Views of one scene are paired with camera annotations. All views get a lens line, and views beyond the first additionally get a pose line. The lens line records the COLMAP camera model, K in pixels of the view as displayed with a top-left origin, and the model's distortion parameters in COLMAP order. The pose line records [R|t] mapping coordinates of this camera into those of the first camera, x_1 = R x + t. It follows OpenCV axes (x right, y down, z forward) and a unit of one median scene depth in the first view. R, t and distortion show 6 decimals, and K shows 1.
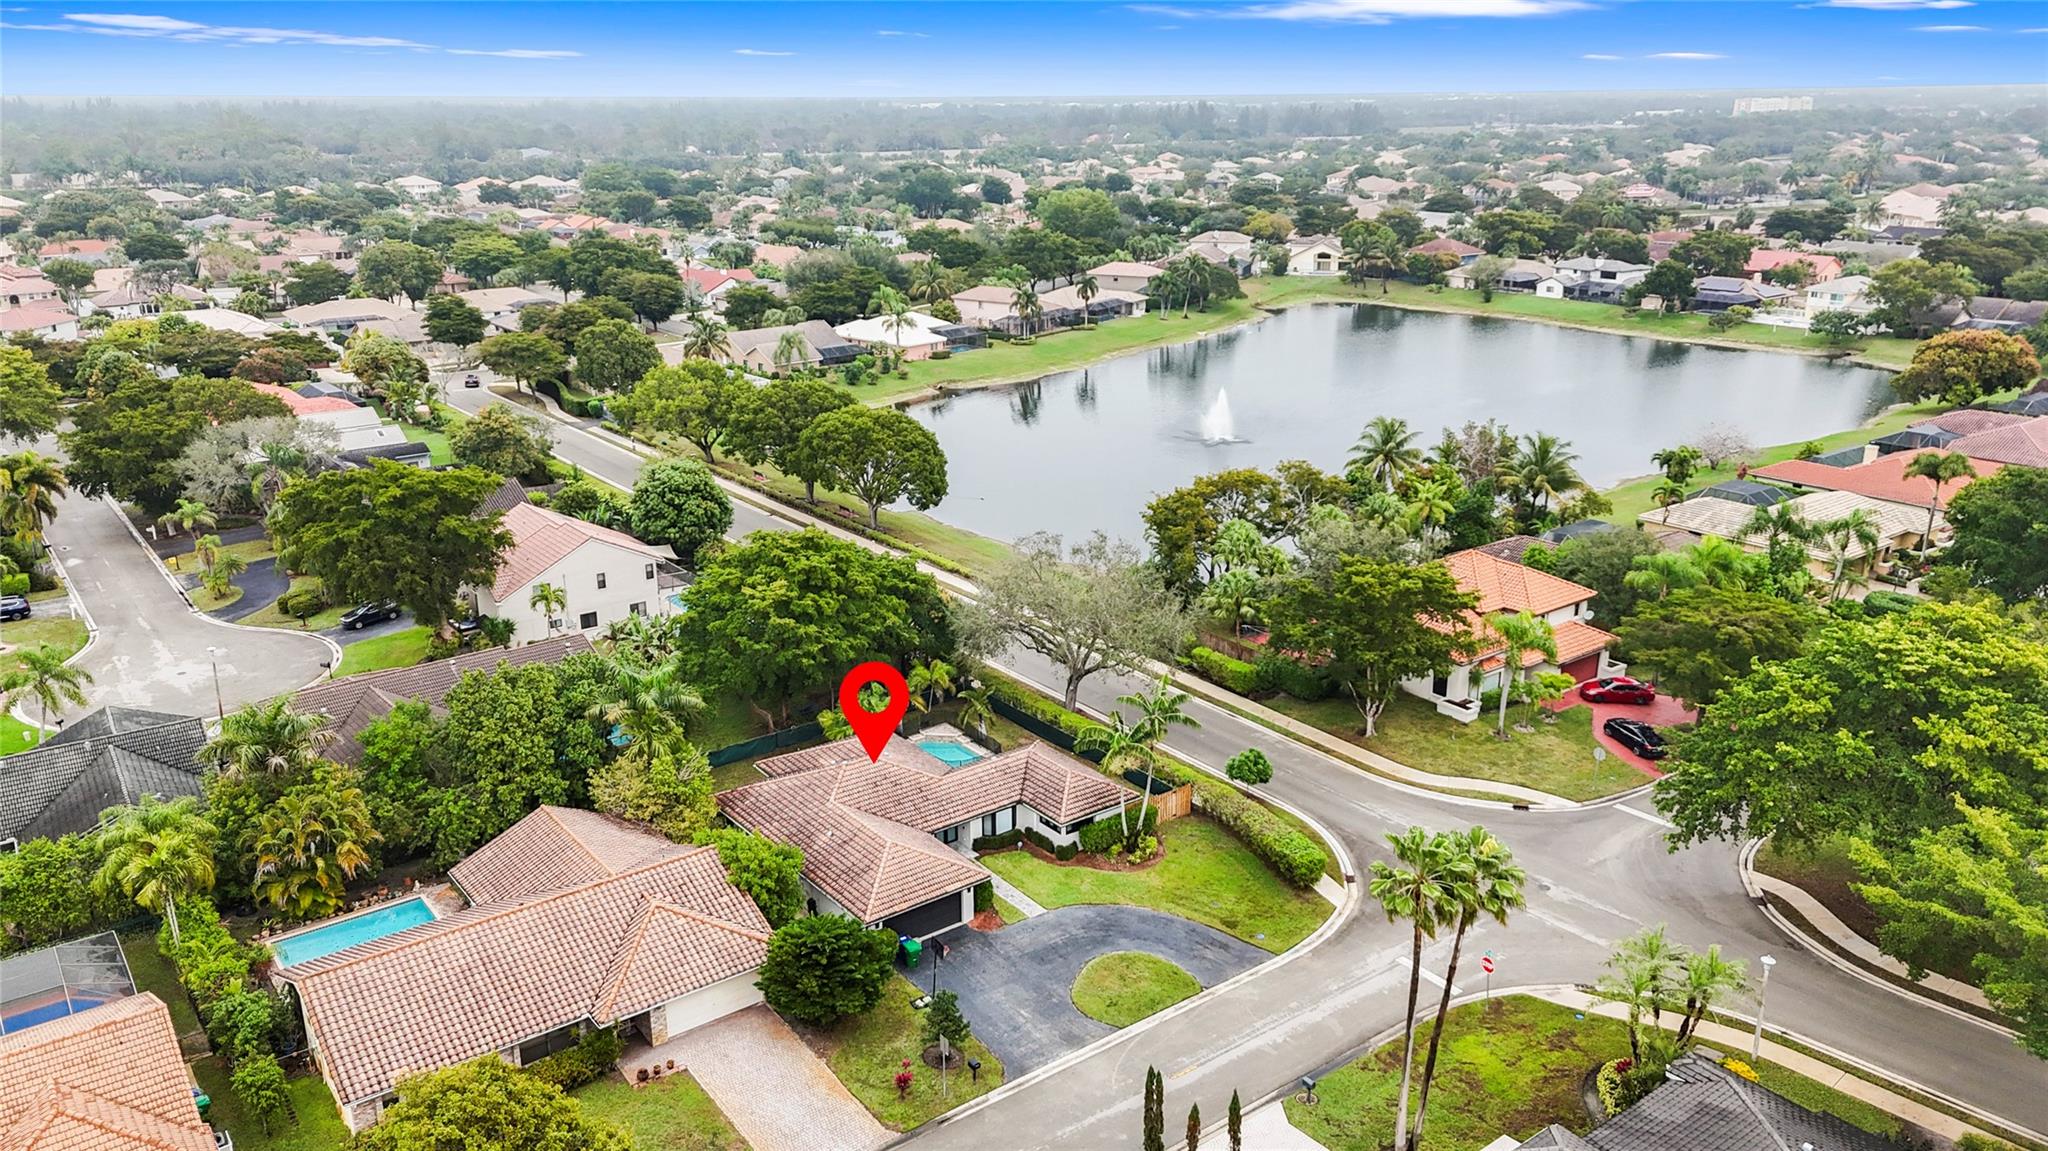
lens RADIAL K [[1513.2, 0, 1024.0], [0, 1513.2, 575.5], [0, 0, 1]] dist [0.024385, 0.000486]
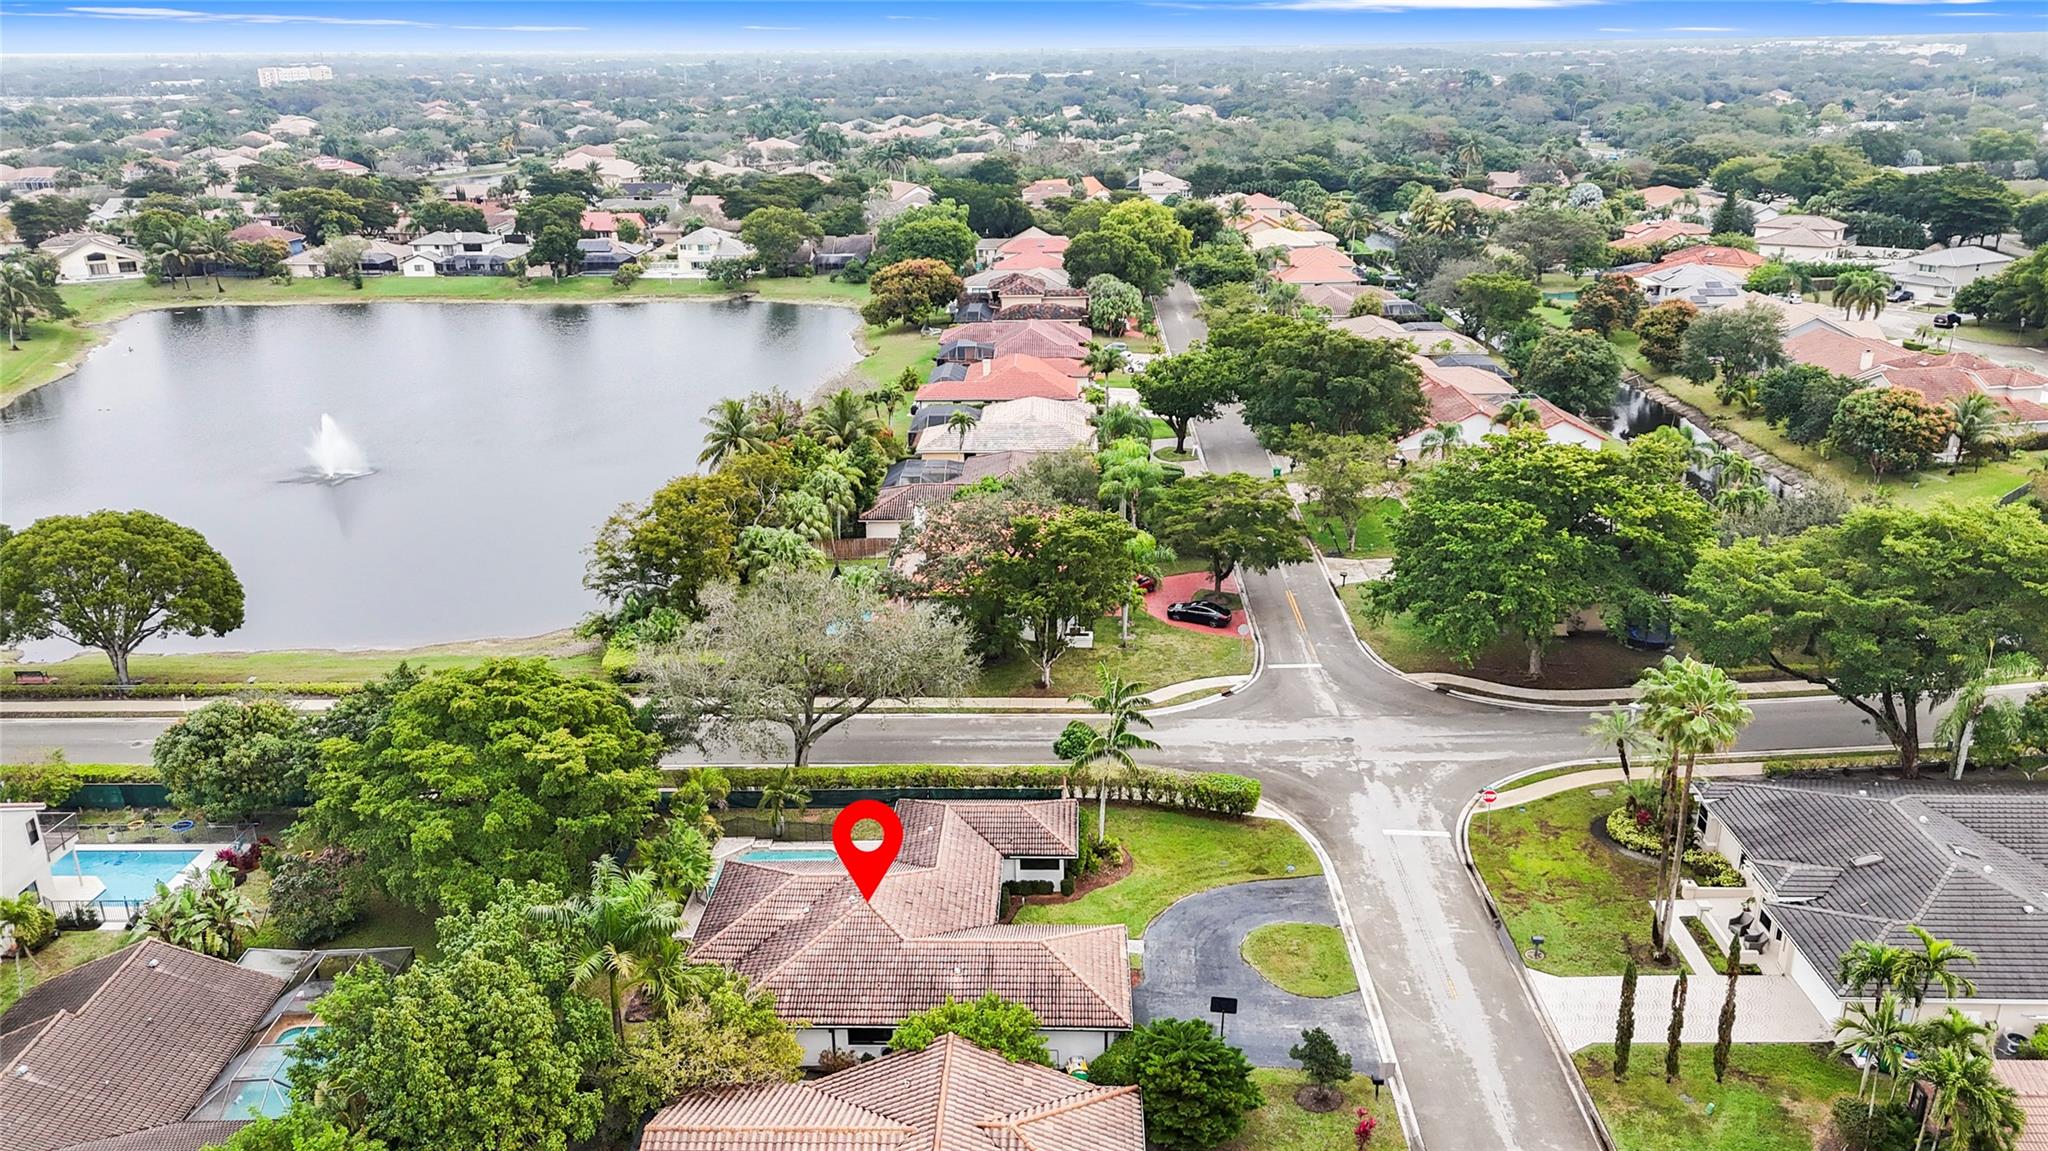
lens RADIAL K [[1513.2, 0, 1024.0], [0, 1513.2, 575.5], [0, 0, 1]] dist [0.024385, 0.000486]
pose [[0.614552, -0.255588, 0.746325, -0.180395], [0.242515, 0.961457, 0.129566, -0.035218], [-0.750675, 0.101370, 0.652849, 0.115878]]
